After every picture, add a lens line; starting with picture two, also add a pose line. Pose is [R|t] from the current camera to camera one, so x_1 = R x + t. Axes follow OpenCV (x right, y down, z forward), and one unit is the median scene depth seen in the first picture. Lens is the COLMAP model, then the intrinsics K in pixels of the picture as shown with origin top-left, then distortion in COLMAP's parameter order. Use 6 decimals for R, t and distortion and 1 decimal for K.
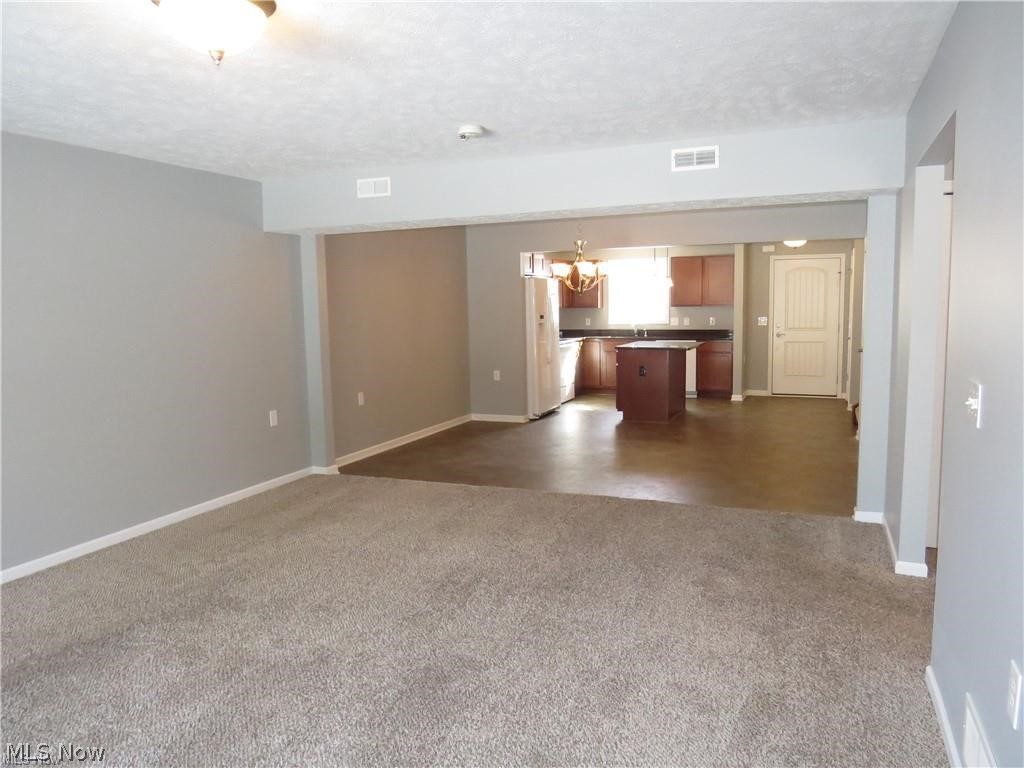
lens RADIAL K [[736.3, 0, 512.0], [0, 736.3, 384.0], [0, 0, 1]] dist [-0.008250, -0.000501]
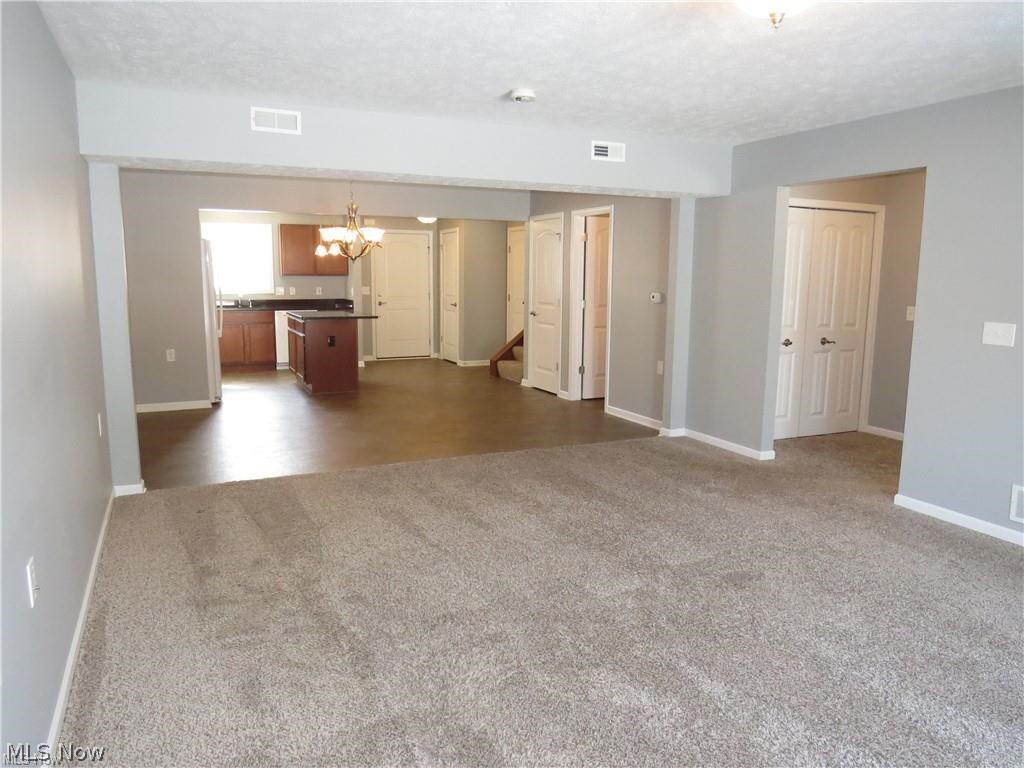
lens RADIAL K [[736.3, 0, 512.0], [0, 736.3, 384.0], [0, 0, 1]] dist [-0.008250, -0.000501]
pose [[0.676118, -0.088318, 0.731481, -0.315864], [0.060265, 0.996092, 0.064564, -0.007562], [-0.734325, 0.000430, 0.678798, 0.128427]]
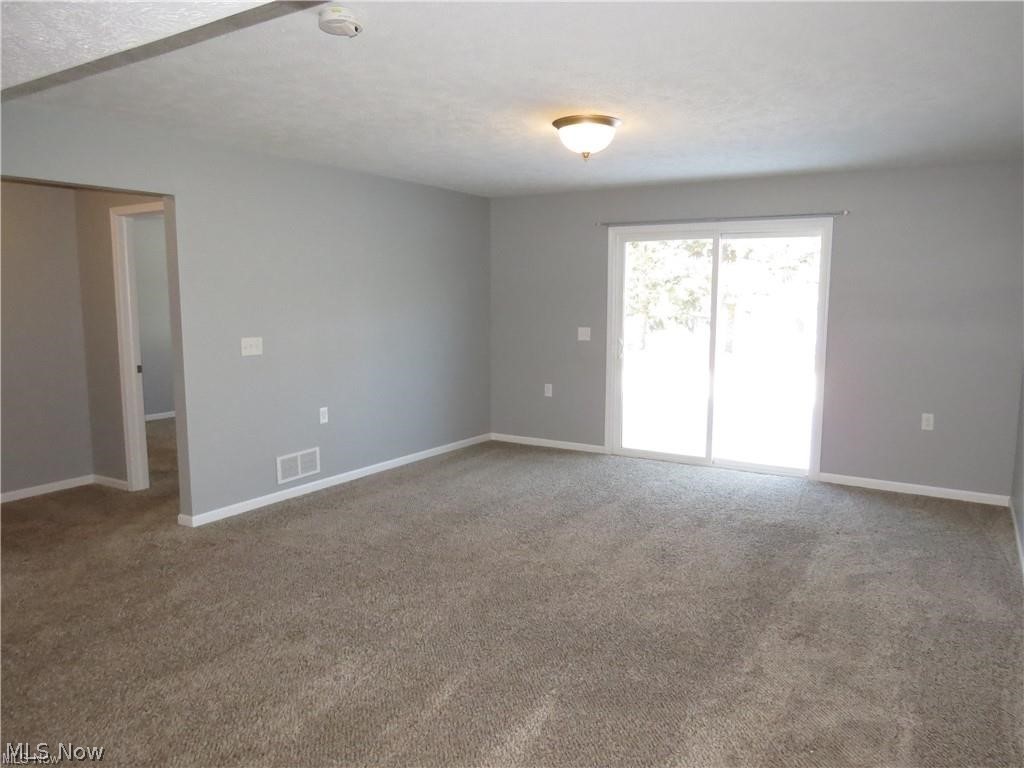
lens RADIAL K [[736.3, 0, 512.0], [0, 736.3, 384.0], [0, 0, 1]] dist [-0.008250, -0.000501]
pose [[-0.984931, -0.002762, 0.172924, -0.109726], [0.037294, 0.972957, 0.227955, -0.072491], [-0.168877, 0.230969, -0.958193, 0.637283]]
